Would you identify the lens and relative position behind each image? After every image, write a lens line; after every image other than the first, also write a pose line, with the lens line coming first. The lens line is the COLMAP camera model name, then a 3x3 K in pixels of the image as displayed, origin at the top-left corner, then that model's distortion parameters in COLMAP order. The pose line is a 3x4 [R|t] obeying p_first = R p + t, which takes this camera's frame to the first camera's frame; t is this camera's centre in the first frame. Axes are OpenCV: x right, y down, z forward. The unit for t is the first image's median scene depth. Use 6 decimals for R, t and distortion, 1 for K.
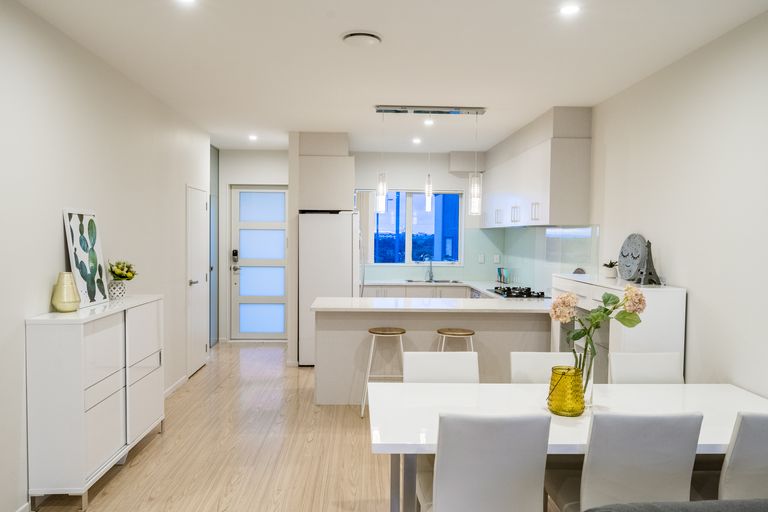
lens RADIAL K [[594.1, 0, 384.0], [0, 594.1, 256.0], [0, 0, 1]] dist [-0.003678, -0.000286]
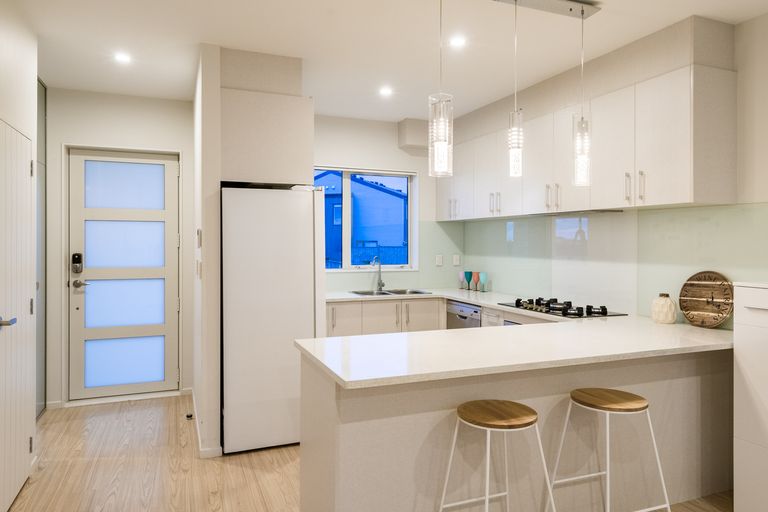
lens RADIAL K [[521.6, 0, 383.5], [0, 521.6, 243.2], [0, 0, 1]] dist [0.010516, 0.000973]
pose [[0.940792, -0.007208, 0.338907, -0.136788], [0.017435, 0.999479, -0.027143, -0.000692], [-0.338535, 0.031445, 0.940428, 0.386236]]
